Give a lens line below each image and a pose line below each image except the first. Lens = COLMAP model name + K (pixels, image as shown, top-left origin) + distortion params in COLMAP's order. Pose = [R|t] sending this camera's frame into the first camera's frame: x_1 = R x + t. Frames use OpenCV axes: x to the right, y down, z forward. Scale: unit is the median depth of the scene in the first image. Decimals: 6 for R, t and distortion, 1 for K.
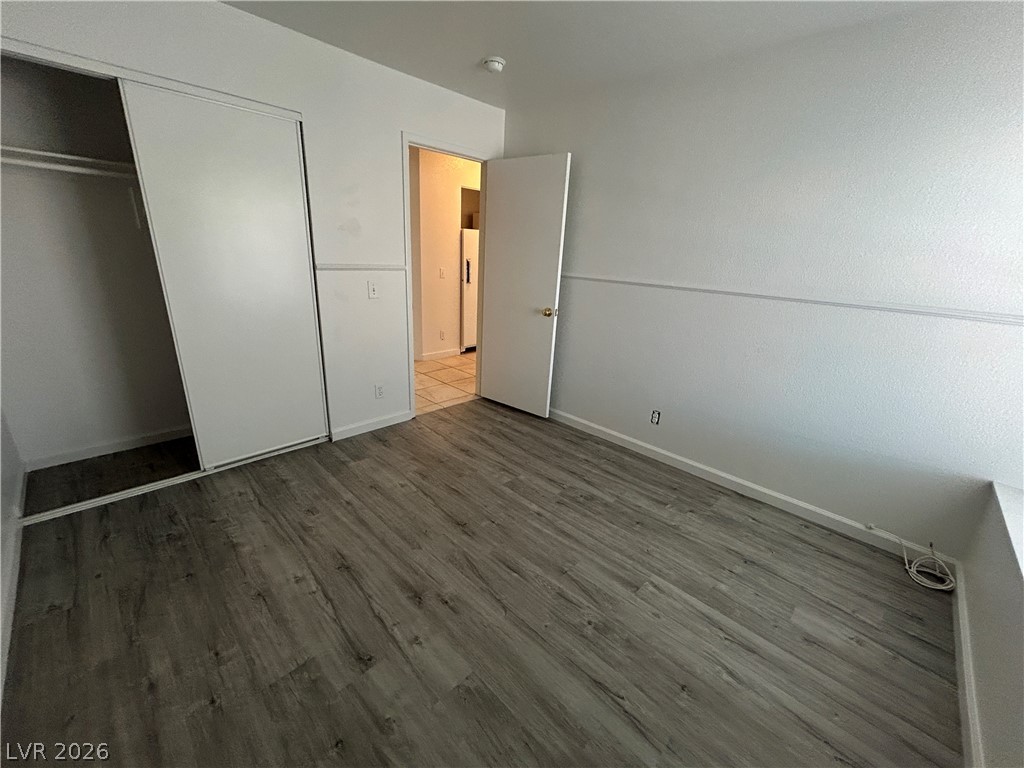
lens RADIAL K [[412.5, 0, 513.7], [0, 412.5, 386.2], [0, 0, 1]] dist [0.000440, 0.000538]
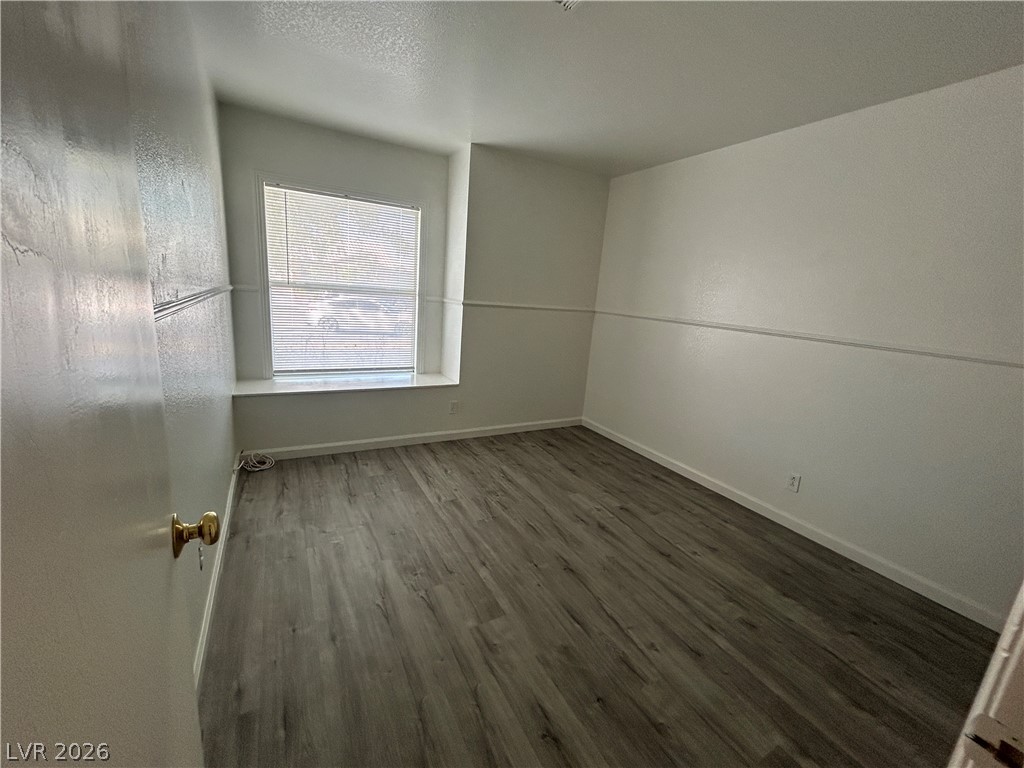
lens RADIAL K [[412.5, 0, 512.9], [0, 412.5, 381.9], [0, 0, 1]] dist [0.000440, 0.000538]
pose [[-0.949919, -0.184635, 0.252119, -0.184198], [-0.028915, 0.855261, 0.517390, -0.596092], [-0.311156, 0.484189, -0.817767, 1.808037]]
